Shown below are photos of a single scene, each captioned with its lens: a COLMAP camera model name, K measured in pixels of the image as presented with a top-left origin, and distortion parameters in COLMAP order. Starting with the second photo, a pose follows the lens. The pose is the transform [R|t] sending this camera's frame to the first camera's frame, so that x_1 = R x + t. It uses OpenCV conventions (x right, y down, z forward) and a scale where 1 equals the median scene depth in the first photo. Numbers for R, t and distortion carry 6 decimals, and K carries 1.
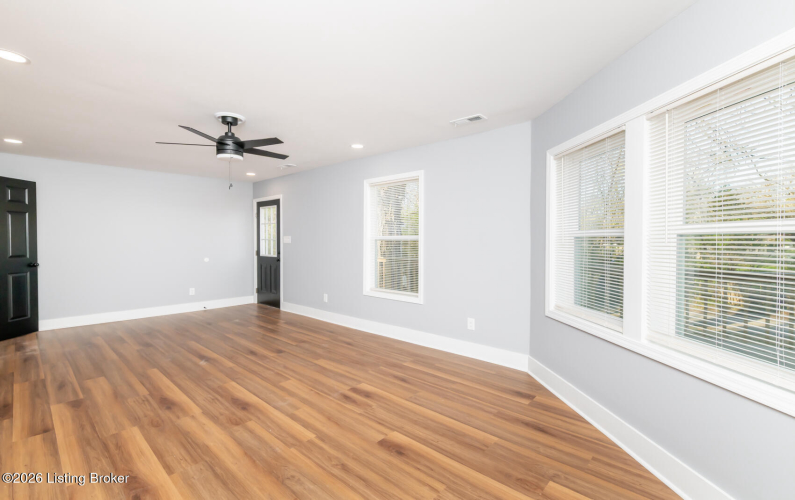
lens RADIAL K [[343.8, 0, 391.5], [0, 343.8, 244.1], [0, 0, 1]] dist [0.004235, -0.000435]
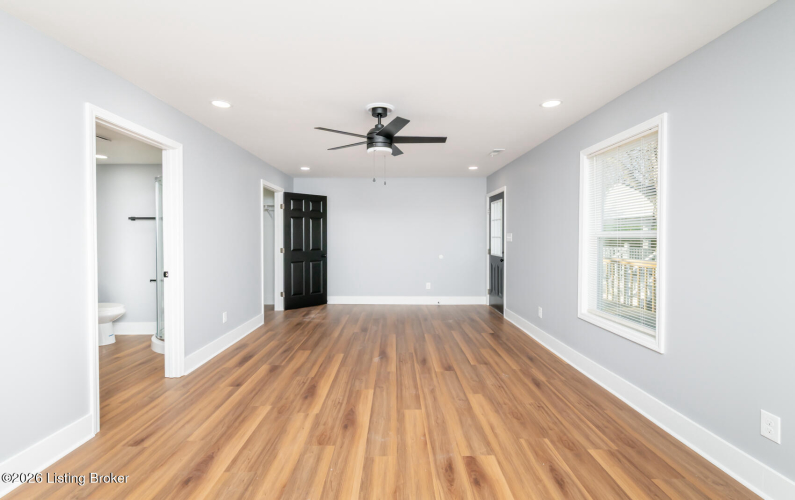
lens RADIAL K [[343.8, 0, 395.7], [0, 343.8, 238.7], [0, 0, 1]] dist [0.004235, -0.000435]
pose [[0.688732, 0.001393, -0.725015, 0.219730], [-0.007406, 0.999959, -0.005115, -0.004920], [0.724978, 0.008892, 0.688714, 0.337437]]
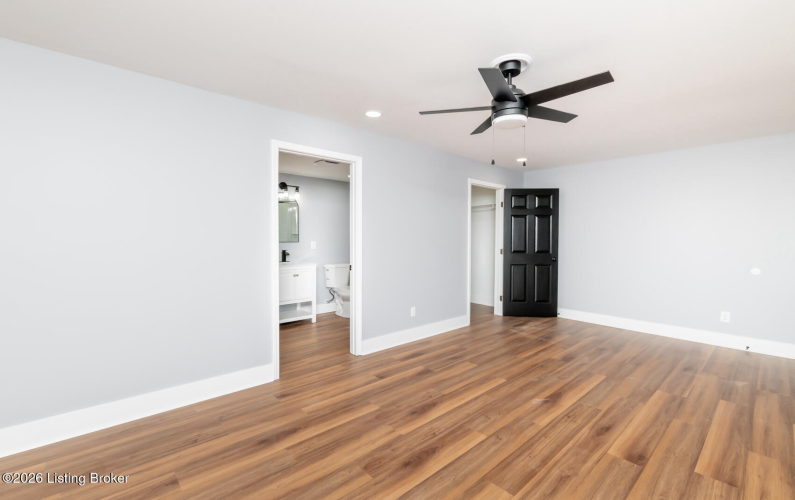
lens RADIAL K [[343.8, 0, 396.8], [0, 343.8, 243.9], [0, 0, 1]] dist [0.004235, -0.000435]
pose [[-0.069284, 0.019777, -0.997401, 0.222498], [-0.016120, 0.999651, 0.020942, -0.012373], [0.997467, 0.017529, -0.068941, 0.726764]]
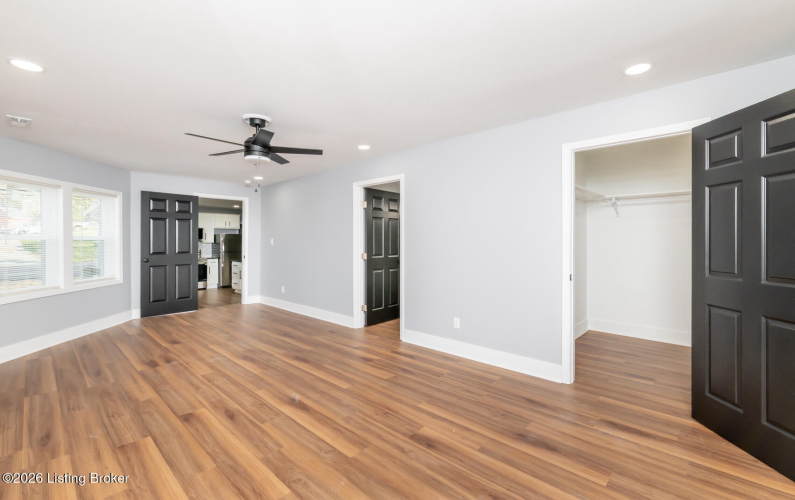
lens RADIAL K [[343.8, 0, 413.0], [0, 343.8, 242.9], [0, 0, 1]] dist [0.004235, -0.000435]
pose [[-0.999389, 0.002401, -0.034874, -0.786248], [0.001832, 0.999864, 0.016362, -0.029350], [0.034909, 0.016288, -0.999258, 1.791952]]
